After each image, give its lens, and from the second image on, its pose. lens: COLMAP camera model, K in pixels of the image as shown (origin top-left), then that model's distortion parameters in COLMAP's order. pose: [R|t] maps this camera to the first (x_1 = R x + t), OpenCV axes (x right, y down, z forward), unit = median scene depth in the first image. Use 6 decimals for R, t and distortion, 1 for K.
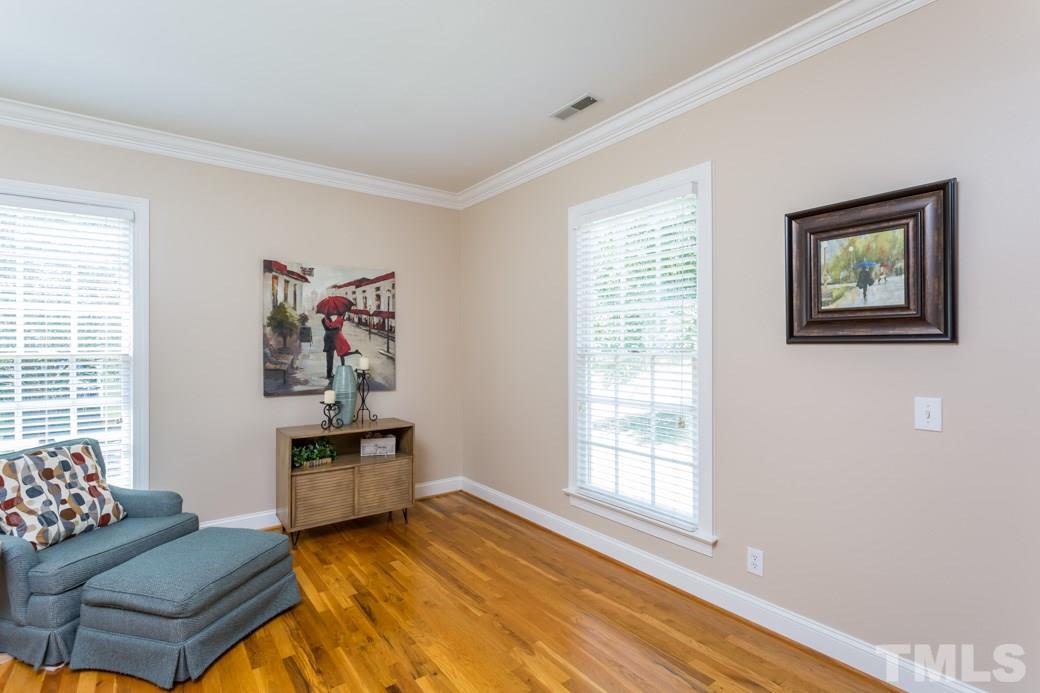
lens RADIAL K [[495.7, 0, 513.5], [0, 495.7, 340.0], [0, 0, 1]] dist [0.009878, -0.001123]
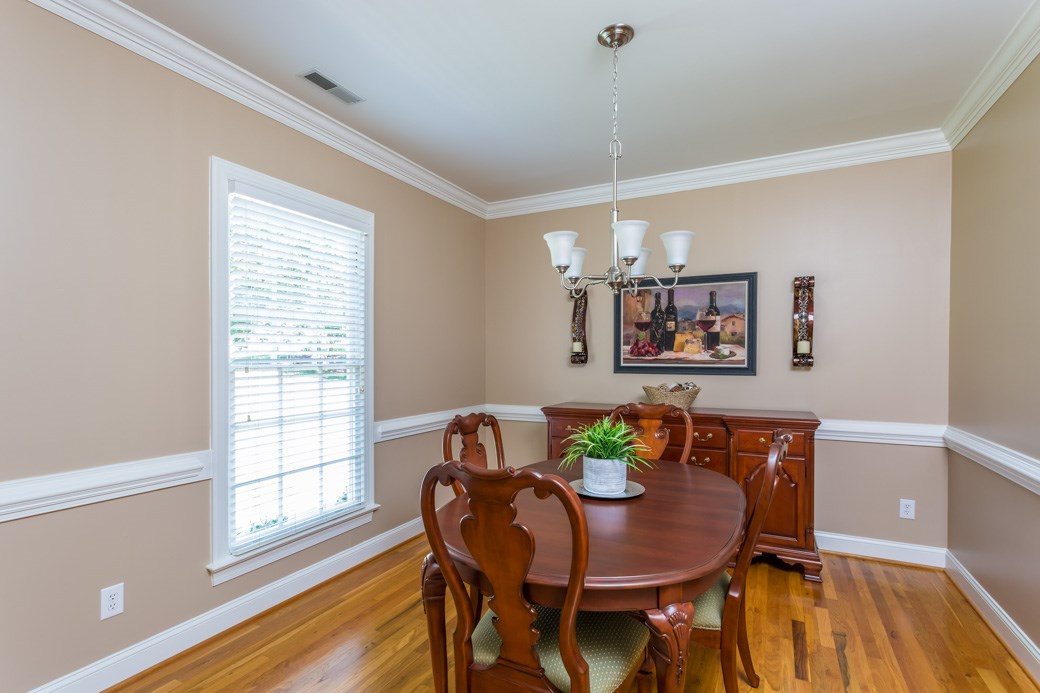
lens RADIAL K [[495.7, 0, 519.4], [0, 495.7, 357.5], [0, 0, 1]] dist [0.009878, -0.001123]
pose [[-0.447396, -0.002812, 0.894332, -0.763584], [-0.014642, 0.999884, -0.004182, 0.010053], [-0.894216, -0.014966, -0.447385, 1.023561]]
